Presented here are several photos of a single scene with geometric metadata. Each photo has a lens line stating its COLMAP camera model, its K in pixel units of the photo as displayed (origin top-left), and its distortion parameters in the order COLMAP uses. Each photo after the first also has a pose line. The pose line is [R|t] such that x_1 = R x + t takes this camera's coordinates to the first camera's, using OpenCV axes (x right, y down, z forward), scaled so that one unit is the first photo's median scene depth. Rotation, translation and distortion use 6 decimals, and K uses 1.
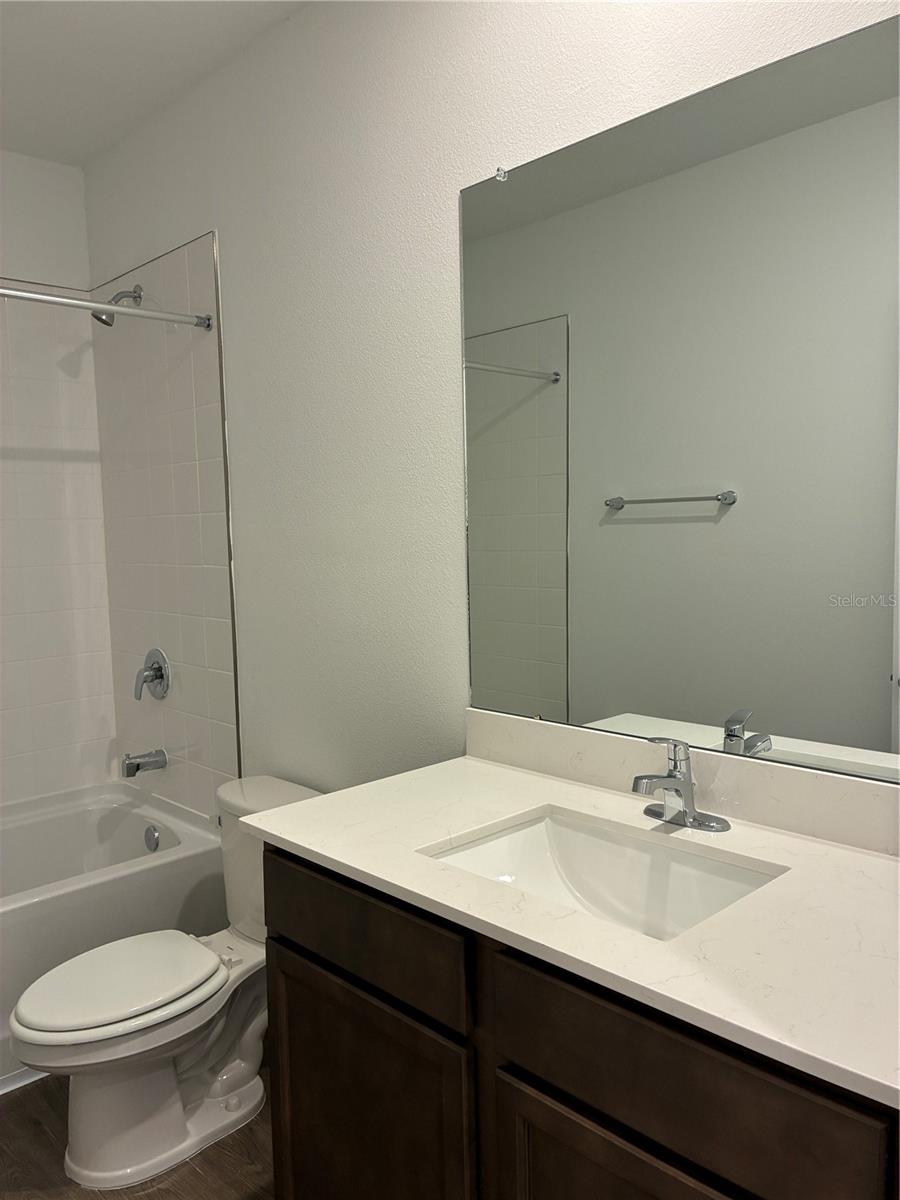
lens RADIAL K [[912.2, 0, 446.9], [0, 912.2, 592.6], [0, 0, 1]] dist [0.024454, -0.011224]
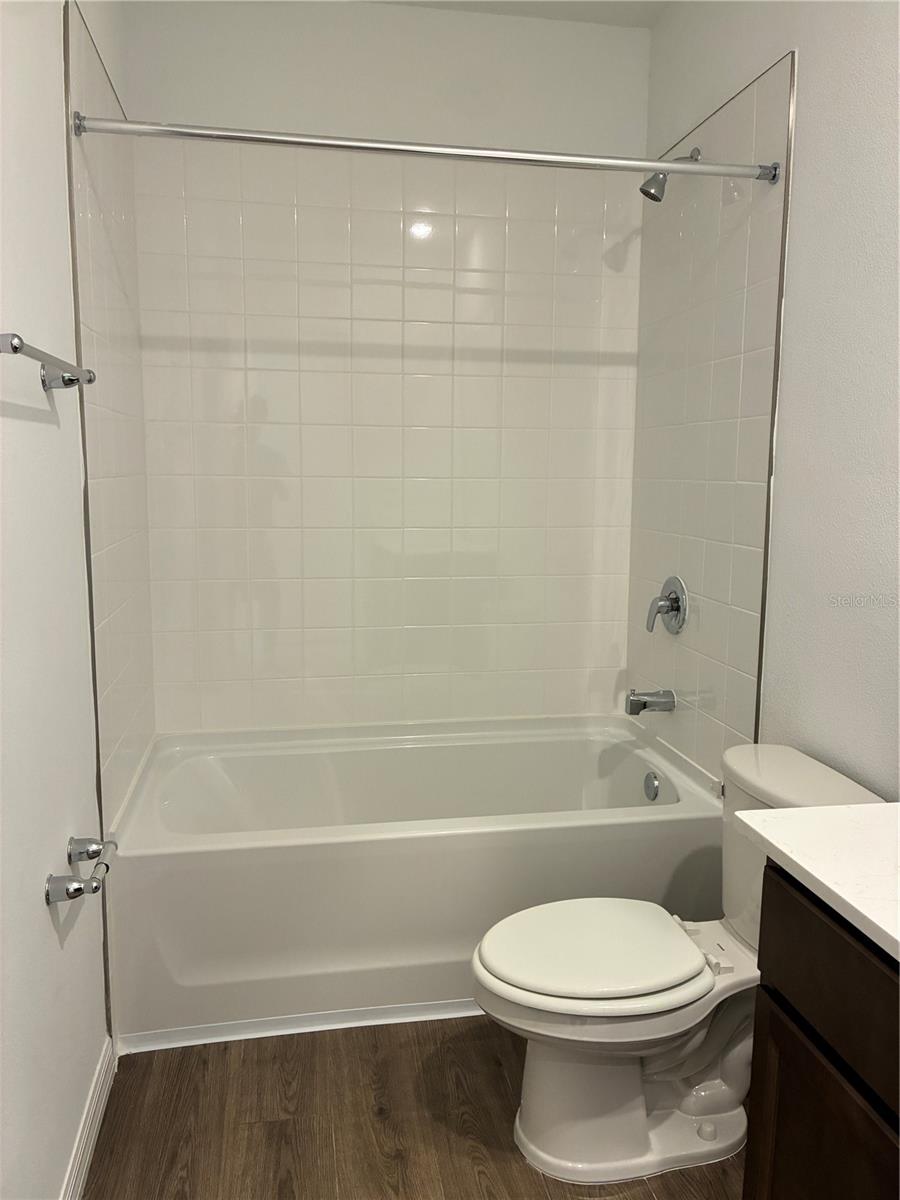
lens RADIAL K [[912.2, 0, 446.9], [0, 912.2, 592.6], [0, 0, 1]] dist [0.024454, -0.011224]
pose [[0.833047, 0.107492, -0.542658, -0.023629], [-0.069820, 0.993526, 0.089620, 0.013809], [0.548778, -0.036769, 0.835159, 0.151937]]
